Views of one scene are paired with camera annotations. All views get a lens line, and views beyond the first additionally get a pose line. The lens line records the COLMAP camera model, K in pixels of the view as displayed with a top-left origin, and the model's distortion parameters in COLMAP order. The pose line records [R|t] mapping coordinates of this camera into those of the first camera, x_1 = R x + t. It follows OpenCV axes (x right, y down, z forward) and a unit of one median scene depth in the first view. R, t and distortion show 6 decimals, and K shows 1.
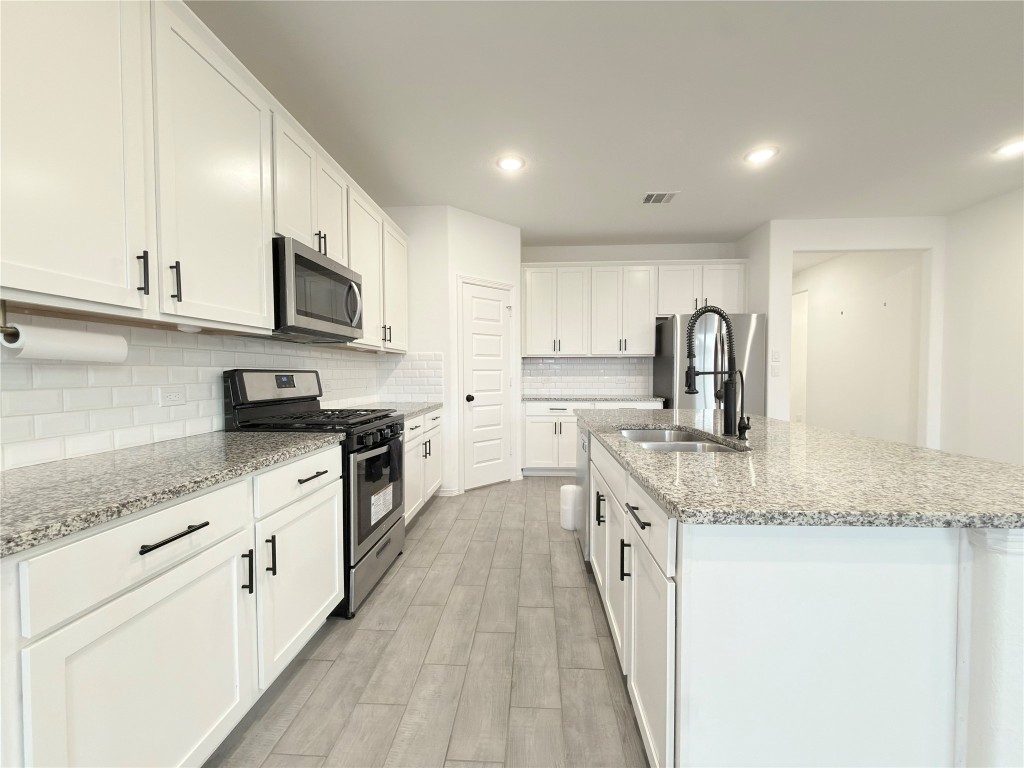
lens RADIAL K [[406.7, 0, 512.2], [0, 406.7, 383.9], [0, 0, 1]] dist [0.003775, 0.000066]
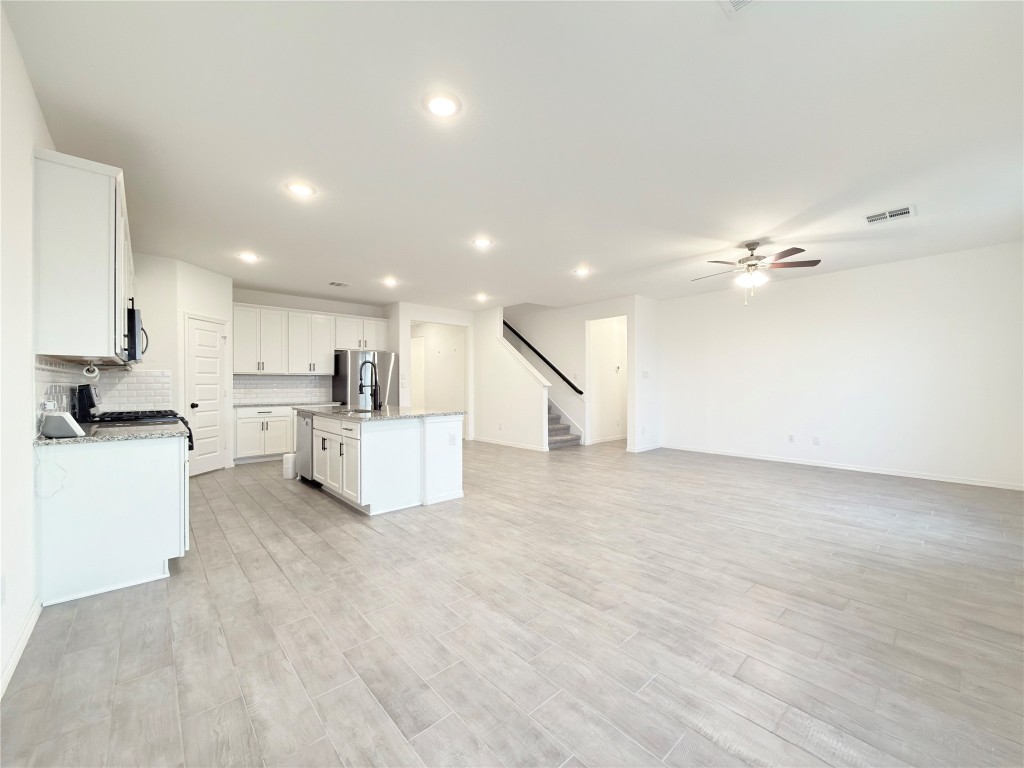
lens RADIAL K [[406.7, 0, 512.2], [0, 406.7, 385.5], [0, 0, 1]] dist [0.003775, 0.000066]
pose [[0.703327, -0.000552, 0.710867, -0.286731], [0.021253, 0.999569, -0.020251, 0.016691], [-0.710549, 0.029351, 0.703035, -0.592679]]
